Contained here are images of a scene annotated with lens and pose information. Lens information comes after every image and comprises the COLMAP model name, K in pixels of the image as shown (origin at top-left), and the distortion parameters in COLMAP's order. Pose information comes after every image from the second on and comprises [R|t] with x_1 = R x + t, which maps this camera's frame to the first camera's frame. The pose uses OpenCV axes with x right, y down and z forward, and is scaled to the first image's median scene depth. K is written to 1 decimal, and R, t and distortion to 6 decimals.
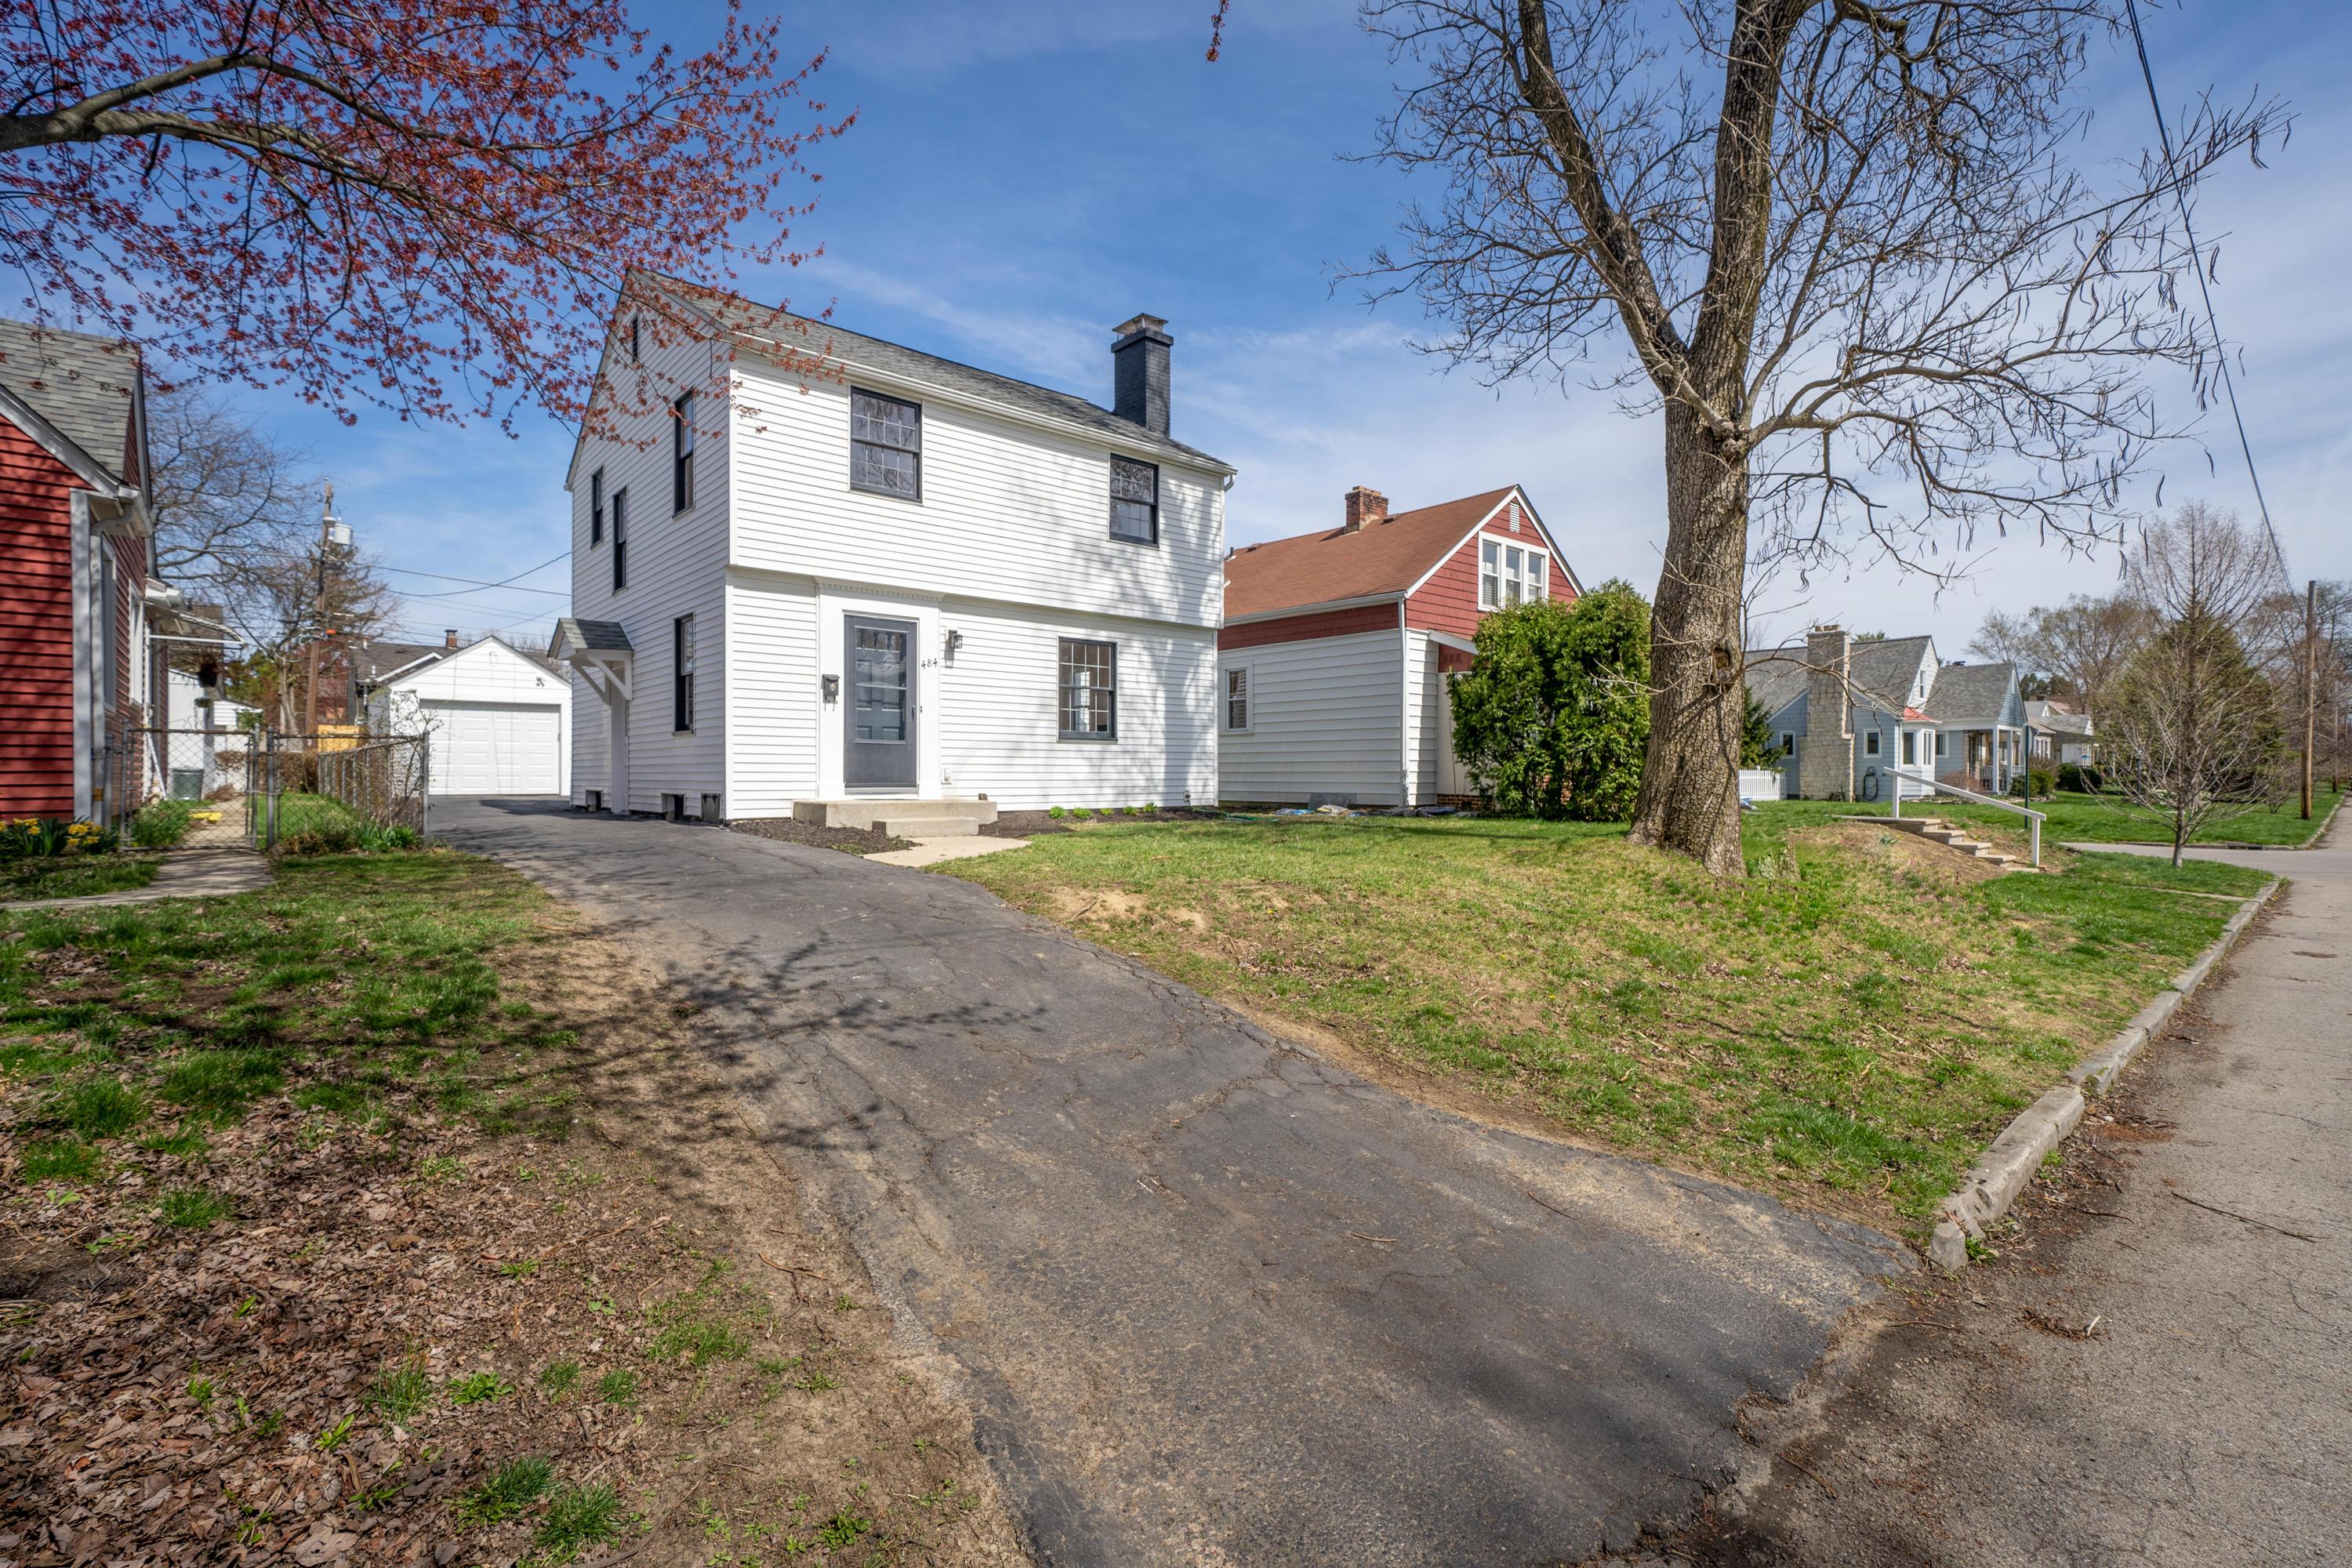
lens RADIAL K [[1040.8, 0, 1191.0], [0, 1040.8, 783.8], [0, 0, 1]] dist [0.004982, 0.002396]
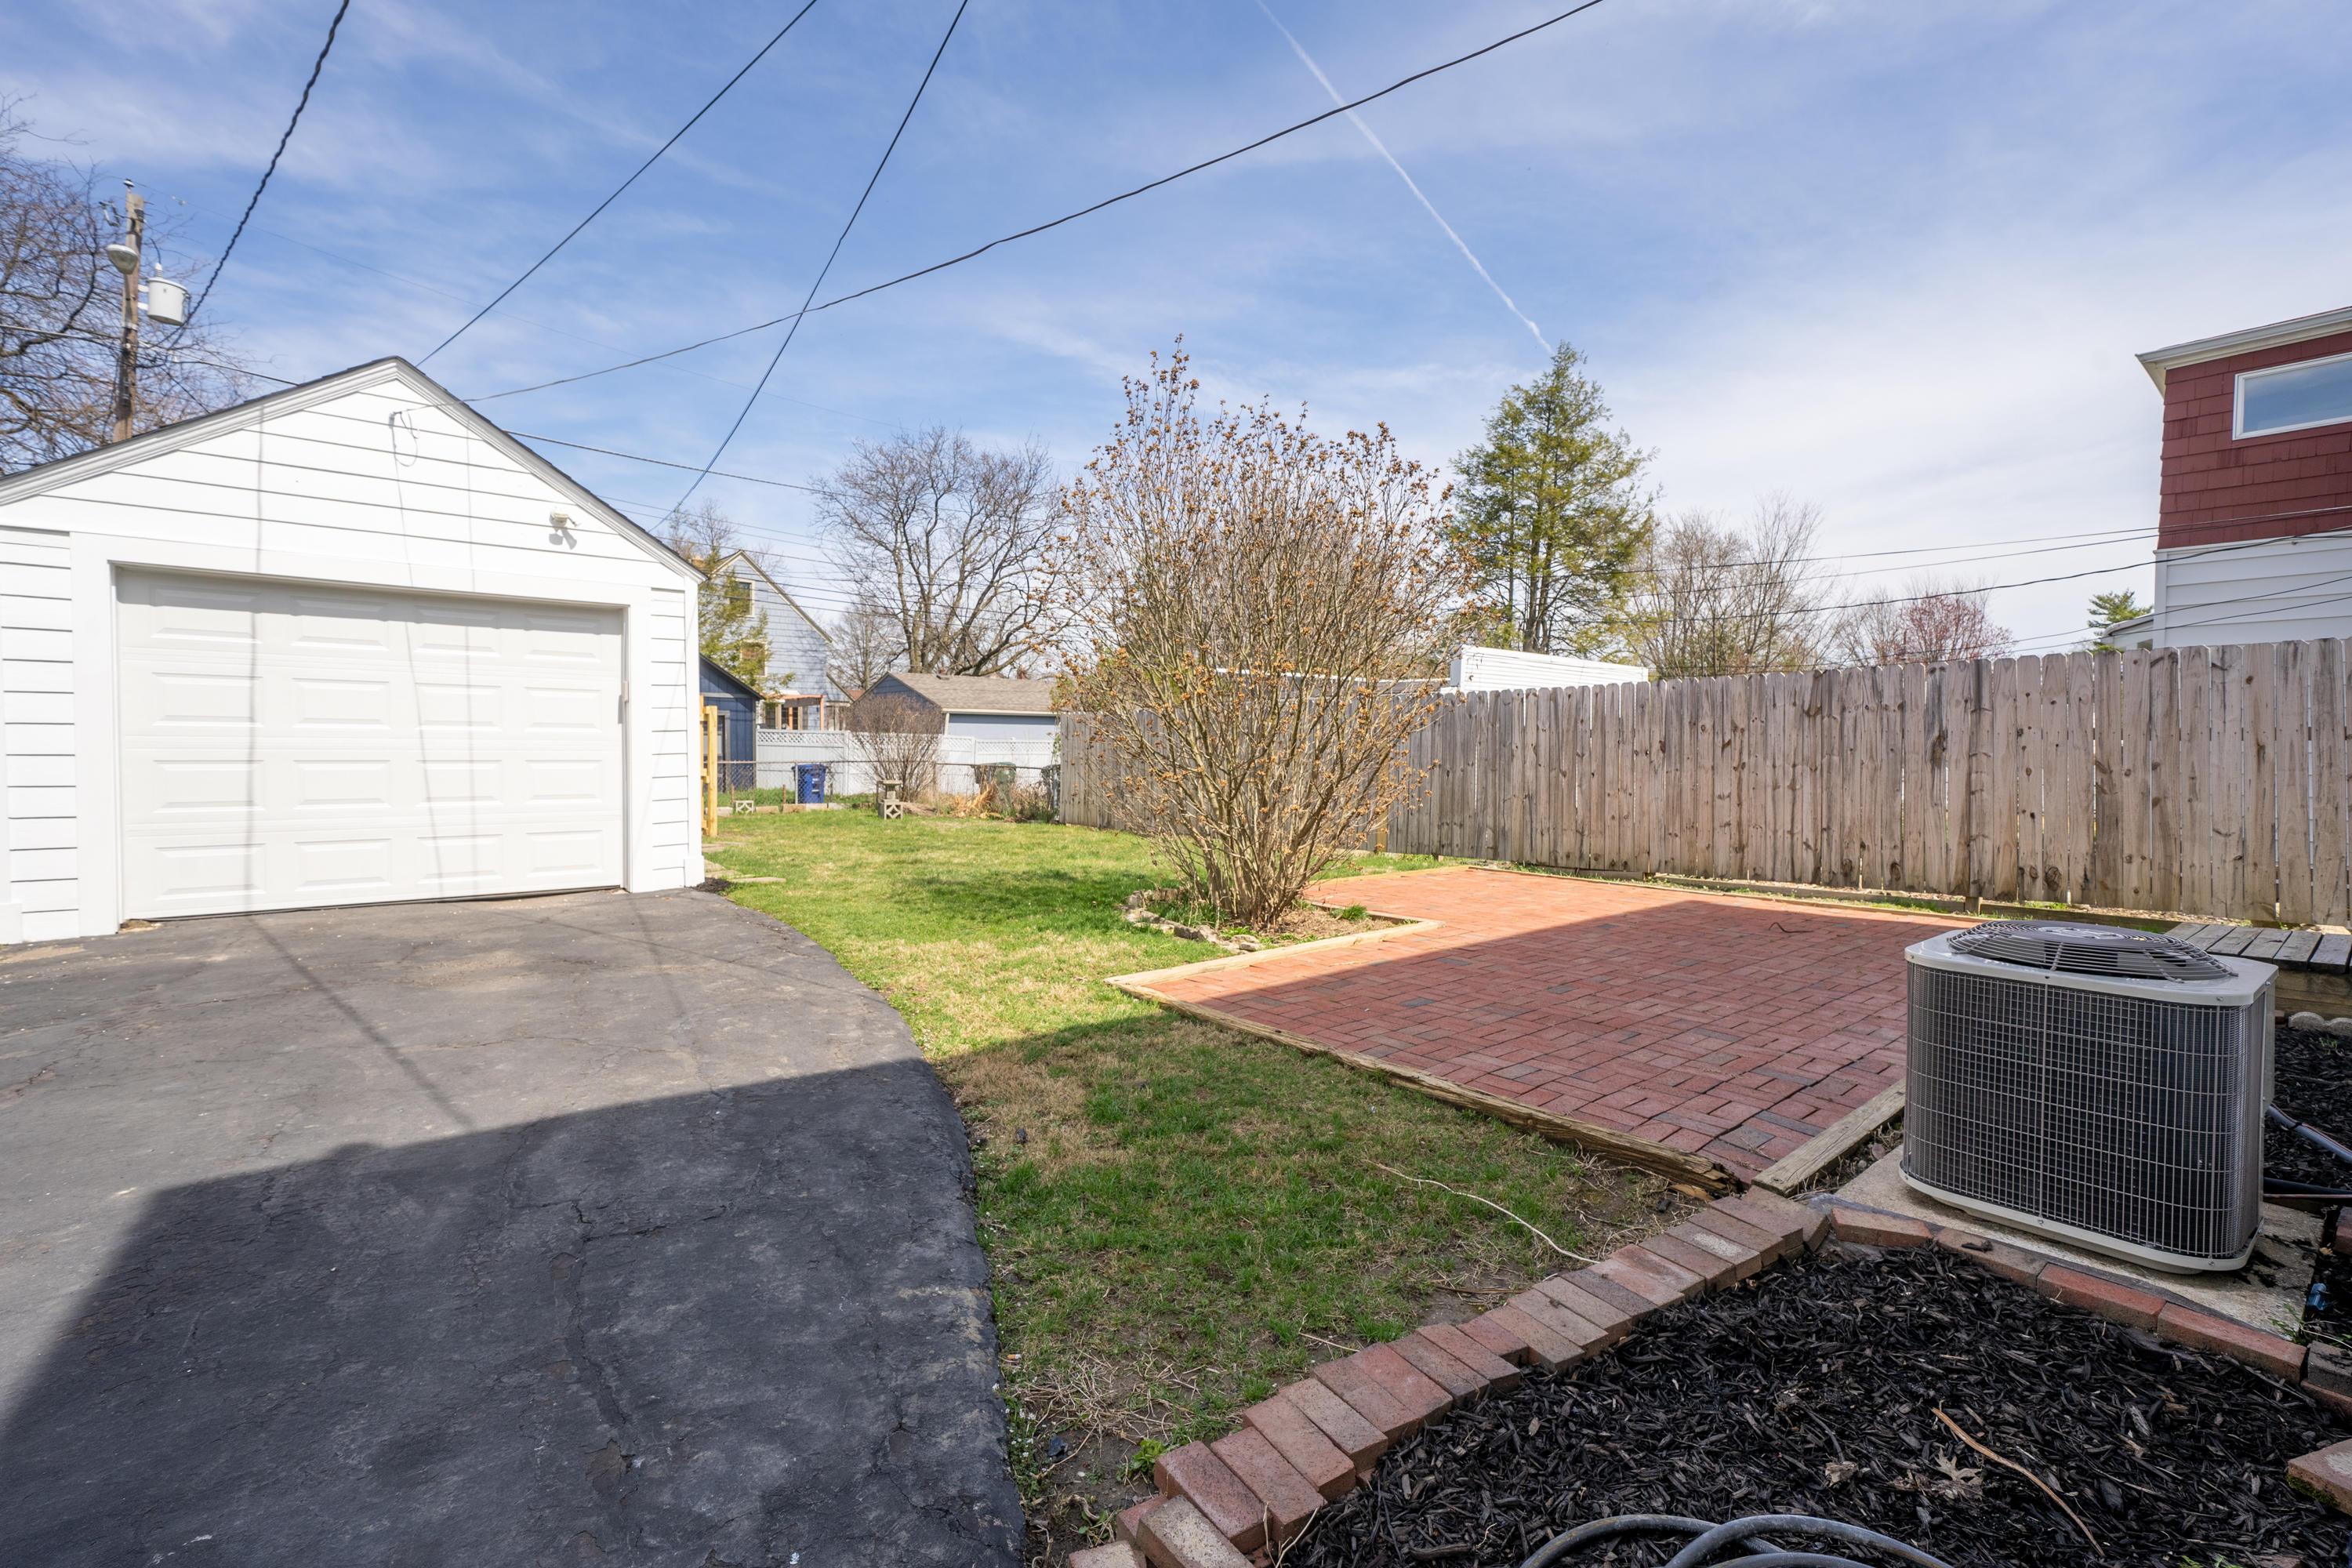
lens RADIAL K [[1040.8, 0, 1169.2], [0, 1040.8, 784.7], [0, 0, 1]] dist [0.004982, 0.002396]
pose [[0.999614, 0.006765, -0.026930, -0.650763], [-0.006025, 0.999604, 0.027473, -0.047352], [0.027106, -0.027301, 0.999260, 1.038854]]
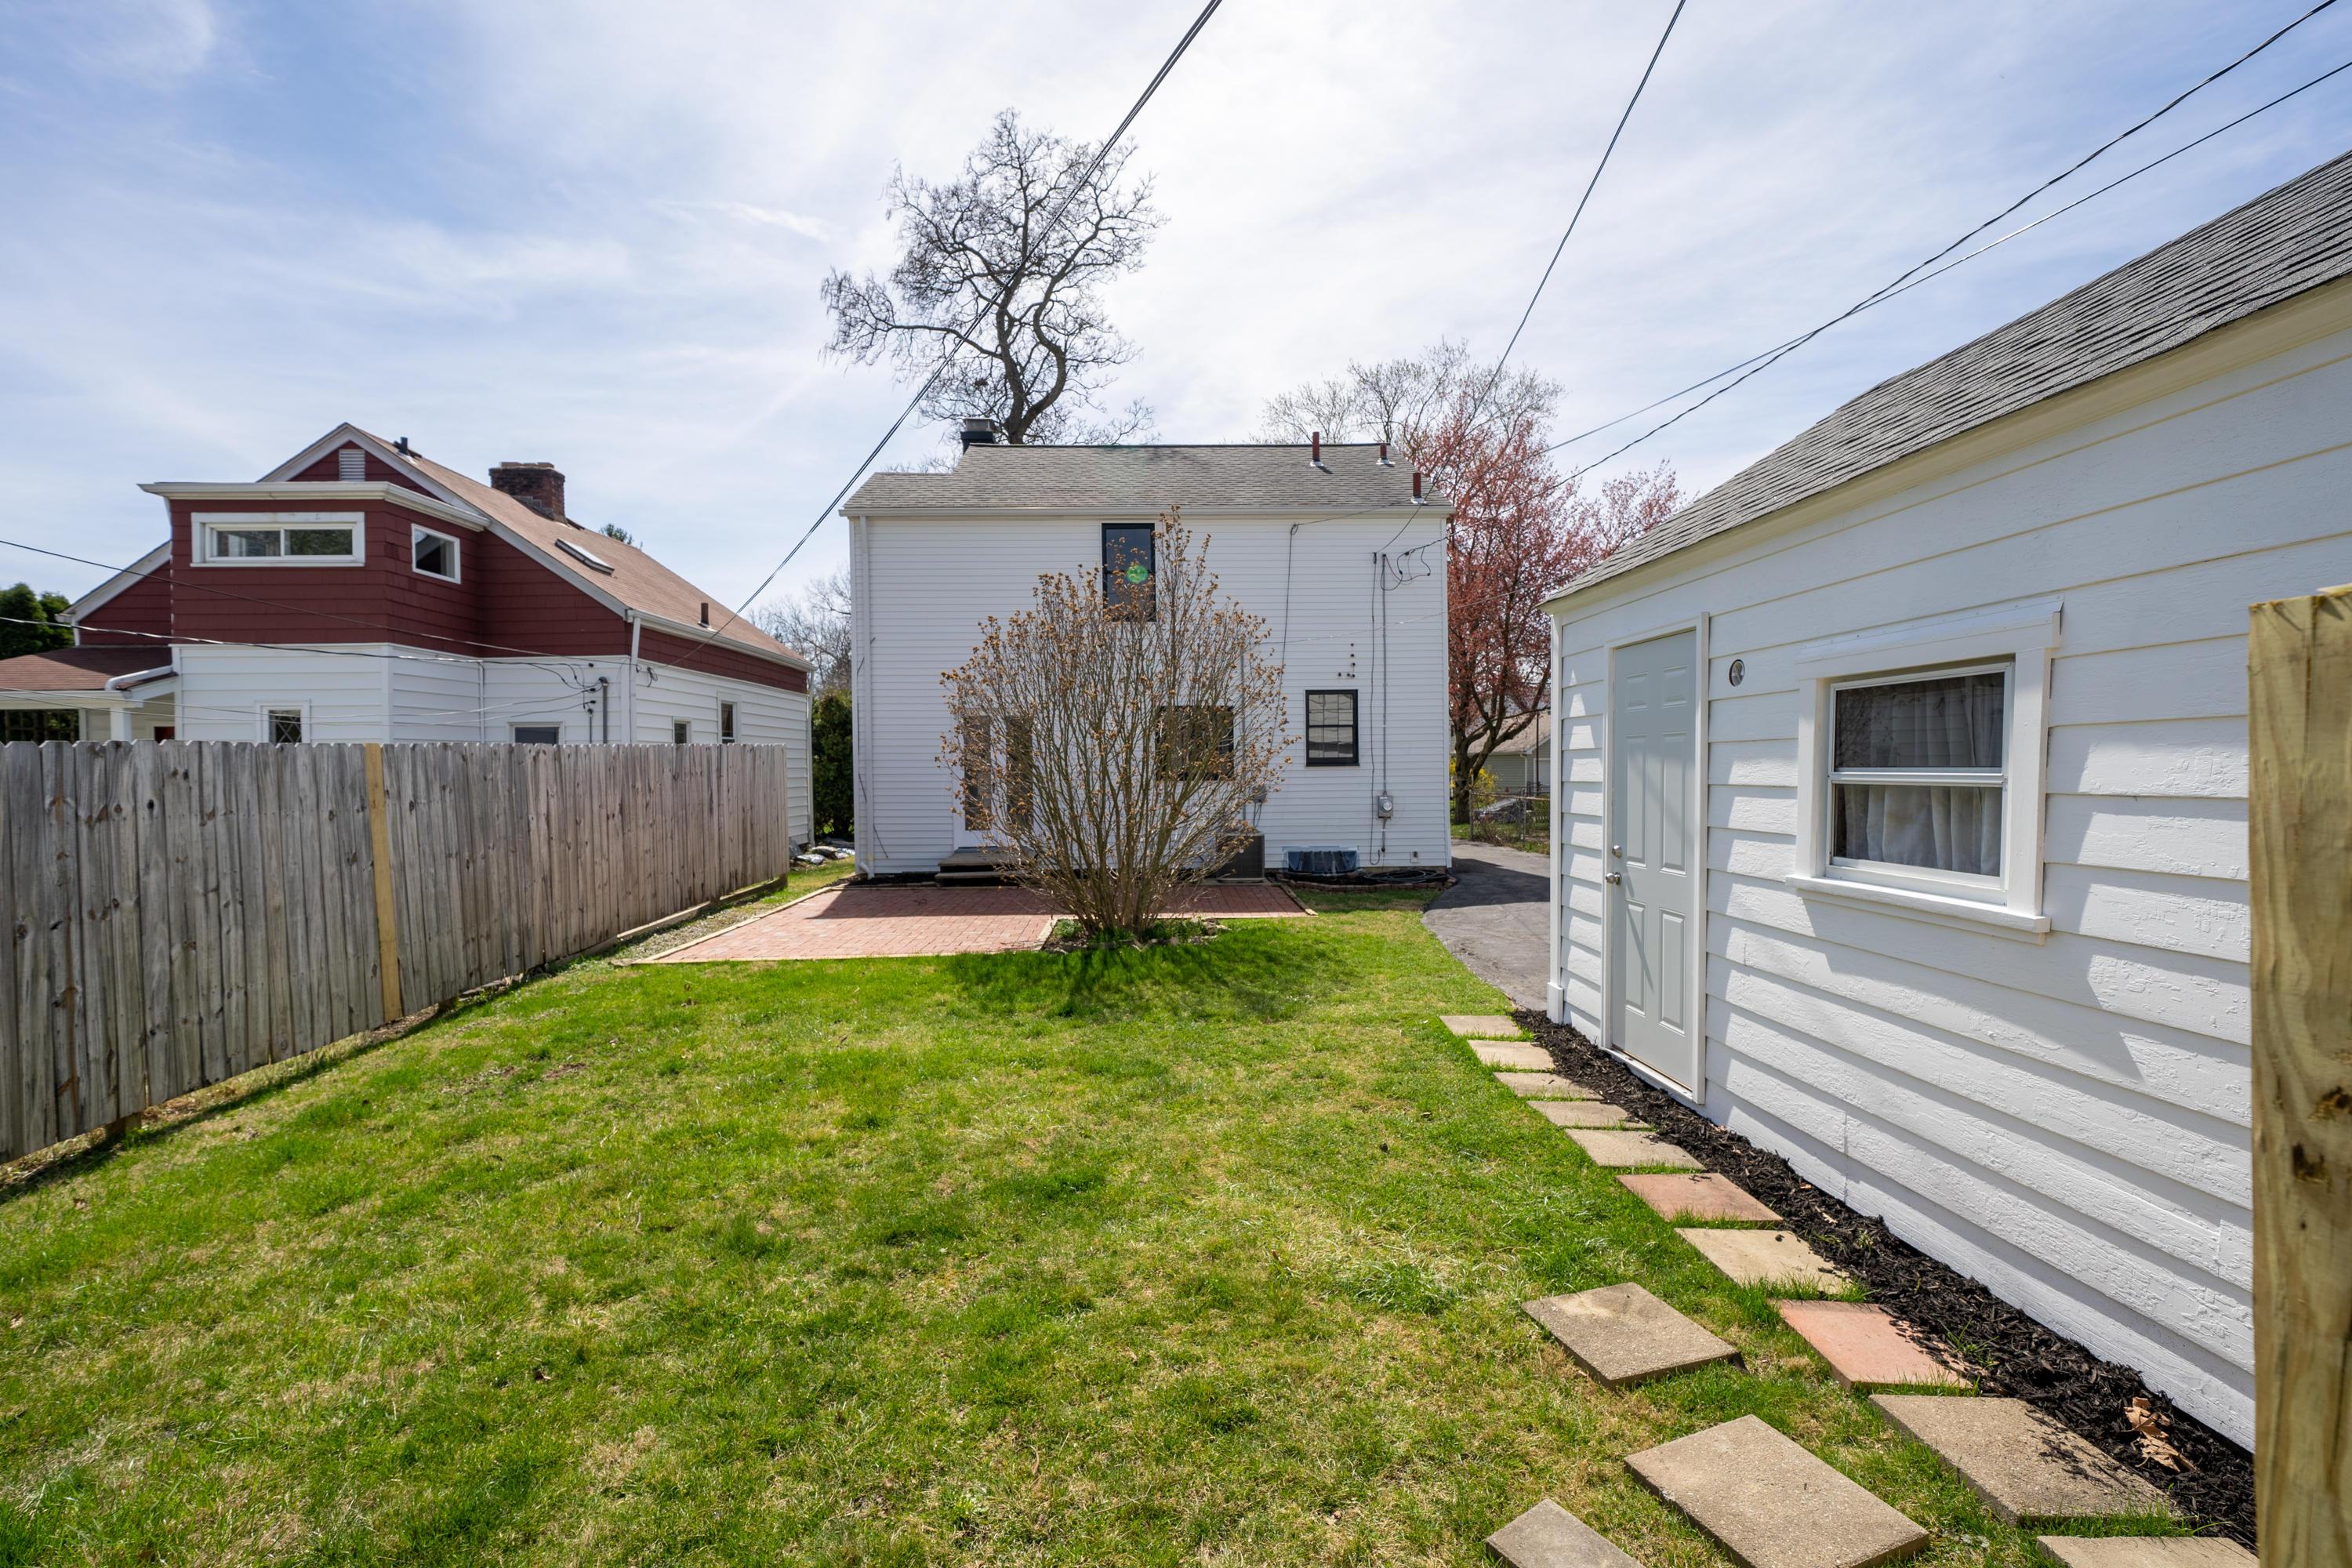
lens RADIAL K [[1040.8, 0, 1172.8], [0, 1040.8, 777.3], [0, 0, 1]] dist [0.004982, 0.002396]
pose [[-0.758175, 0.001195, 0.652051, -1.031226], [0.017744, 0.999666, 0.018799, -0.079191], [-0.651810, 0.025823, -0.757942, 1.906765]]
